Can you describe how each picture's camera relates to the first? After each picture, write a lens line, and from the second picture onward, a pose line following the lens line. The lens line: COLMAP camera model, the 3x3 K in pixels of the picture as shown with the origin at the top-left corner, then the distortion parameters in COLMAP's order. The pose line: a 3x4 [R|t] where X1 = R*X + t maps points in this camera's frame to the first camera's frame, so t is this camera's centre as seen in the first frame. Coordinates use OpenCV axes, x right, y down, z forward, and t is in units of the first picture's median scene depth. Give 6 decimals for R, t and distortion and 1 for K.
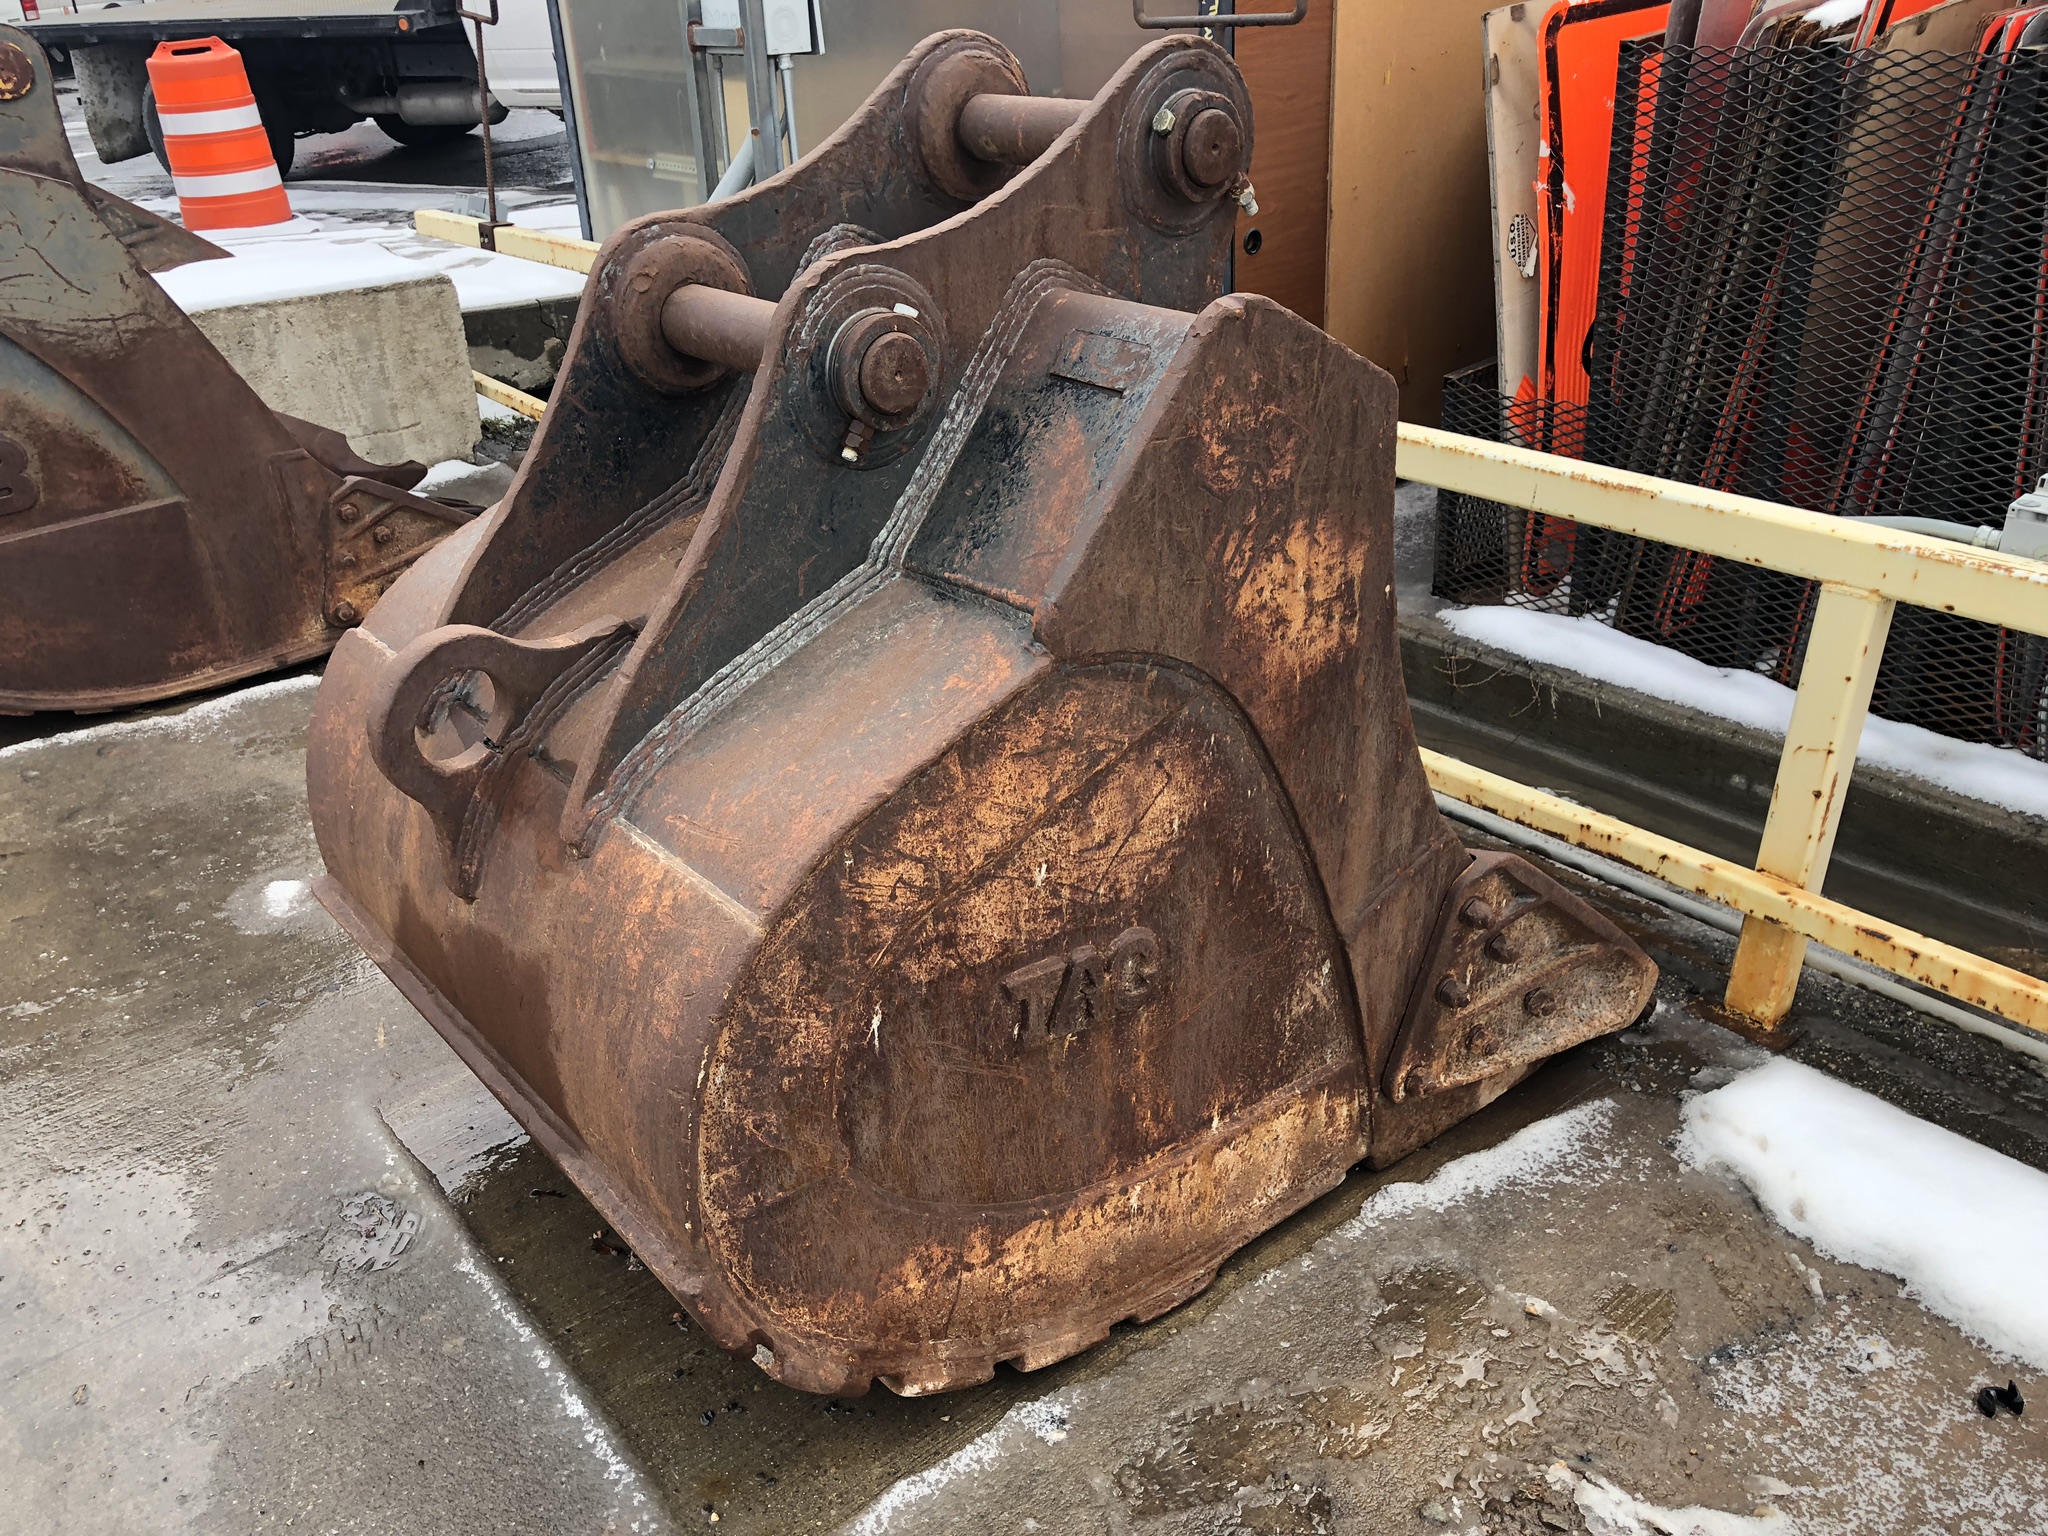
lens RADIAL K [[1681.9, 0, 1031.5], [0, 1681.9, 767.8], [0, 0, 1]] dist [0.039346, -0.037623]
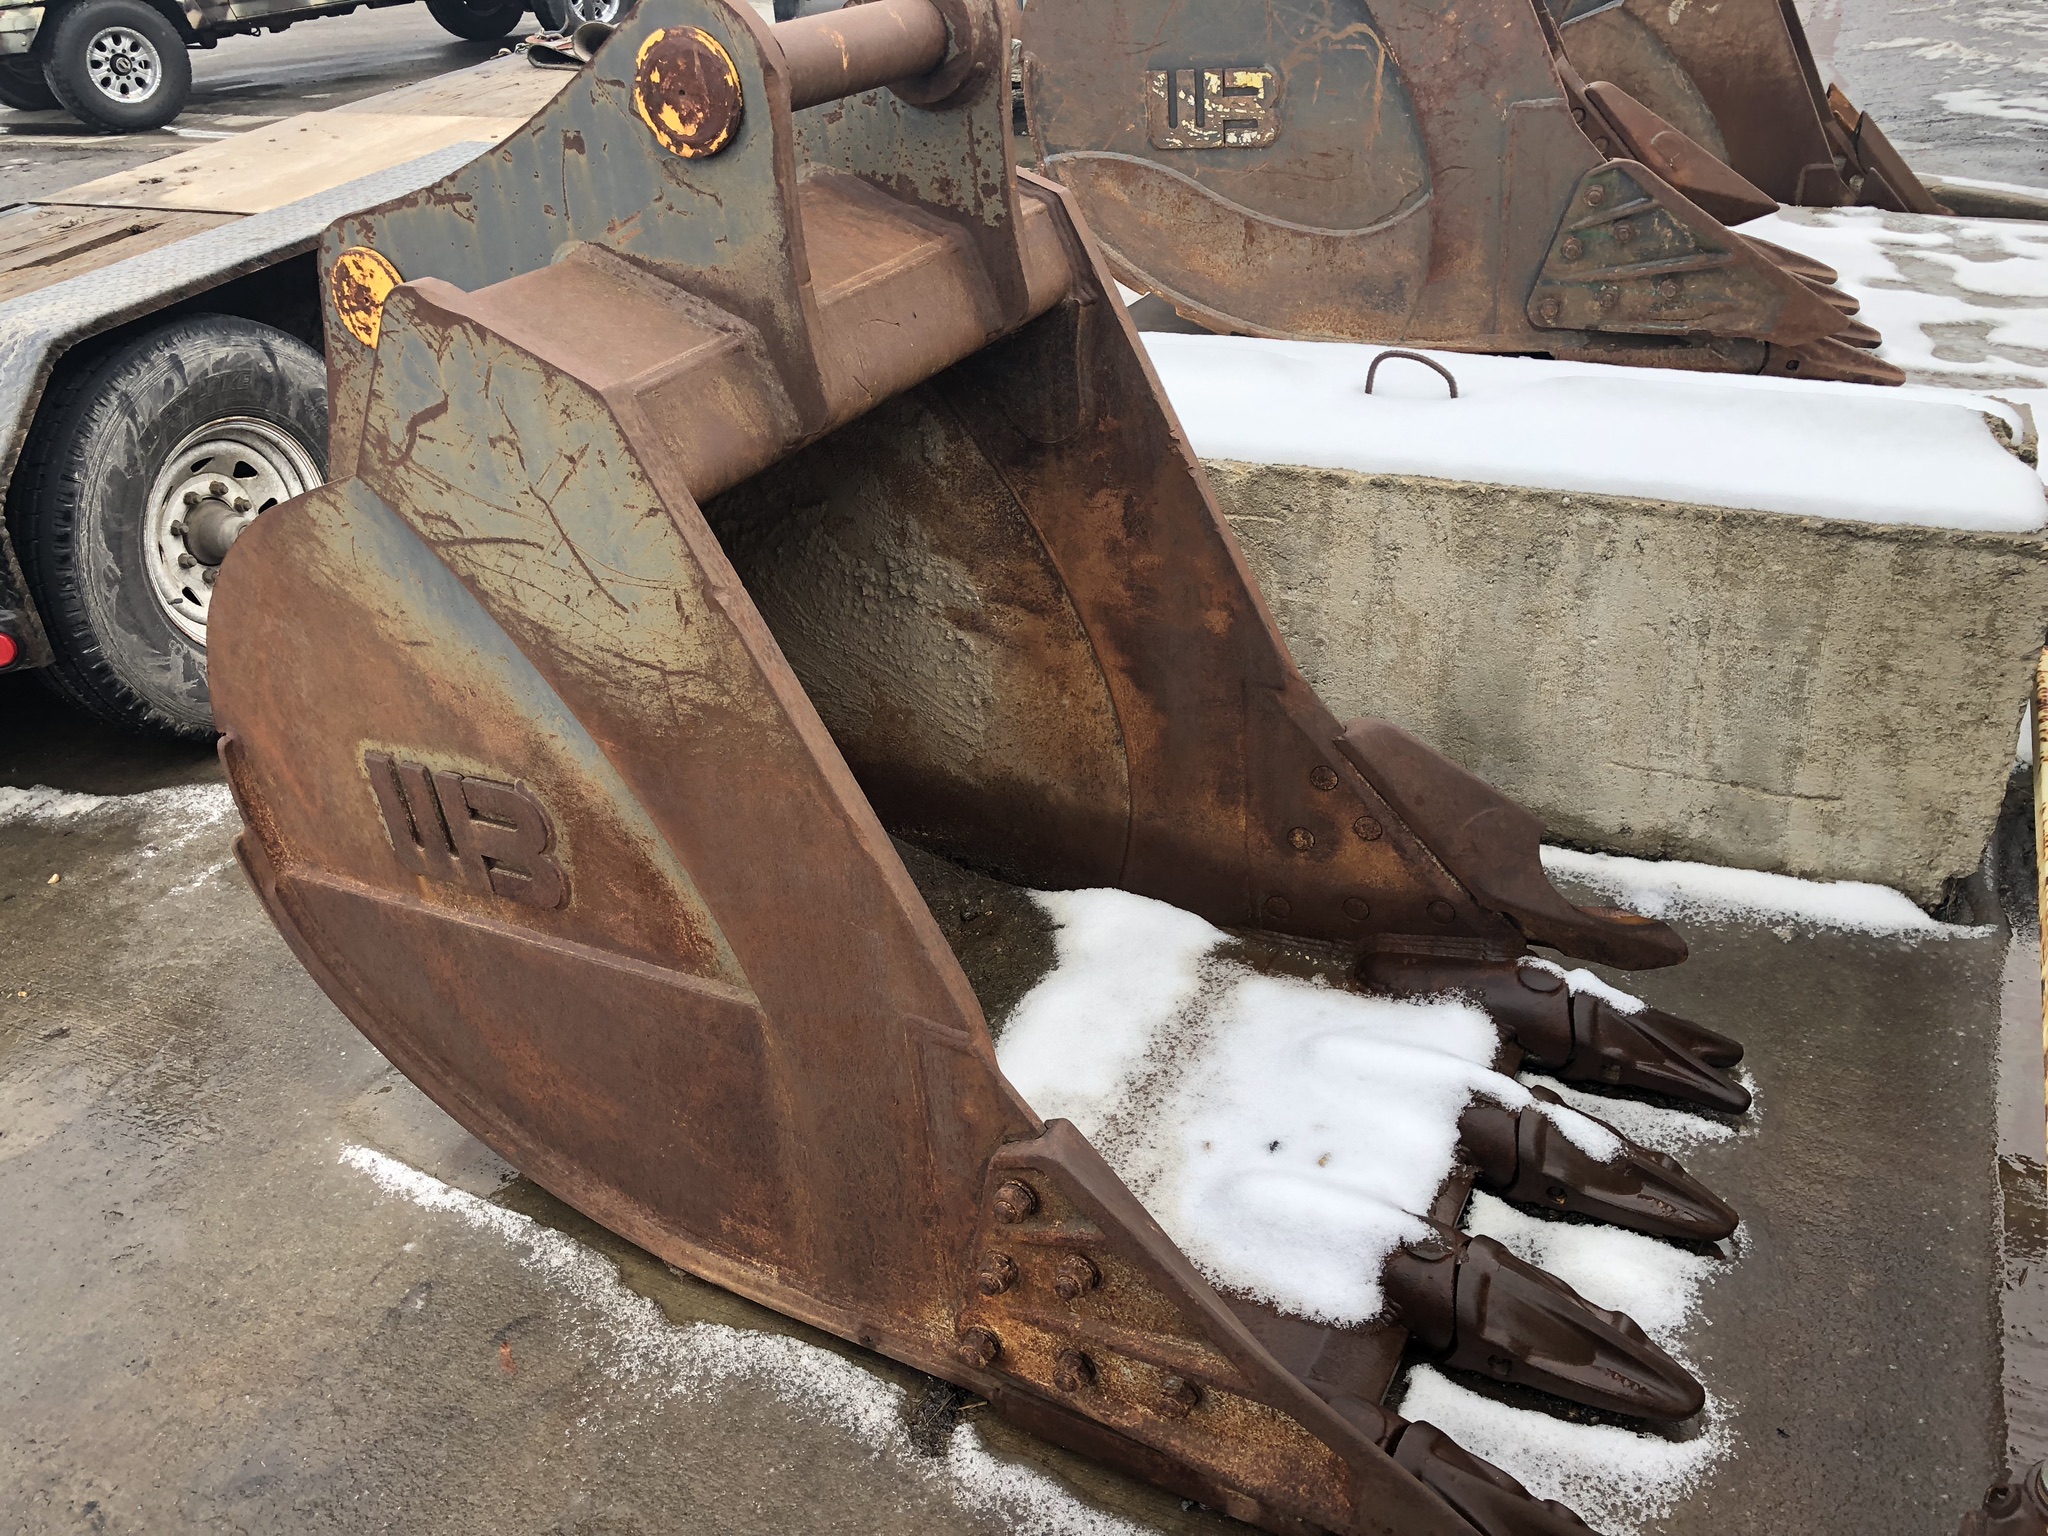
lens RADIAL K [[1681.9, 0, 1018.4], [0, 1681.9, 768.6], [0, 0, 1]] dist [0.039346, -0.037623]
pose [[0.425014, 0.462356, -0.778197, -0.137387], [-0.374631, 0.872471, 0.313762, -0.411663], [0.824024, 0.158183, 0.544025, 0.825864]]
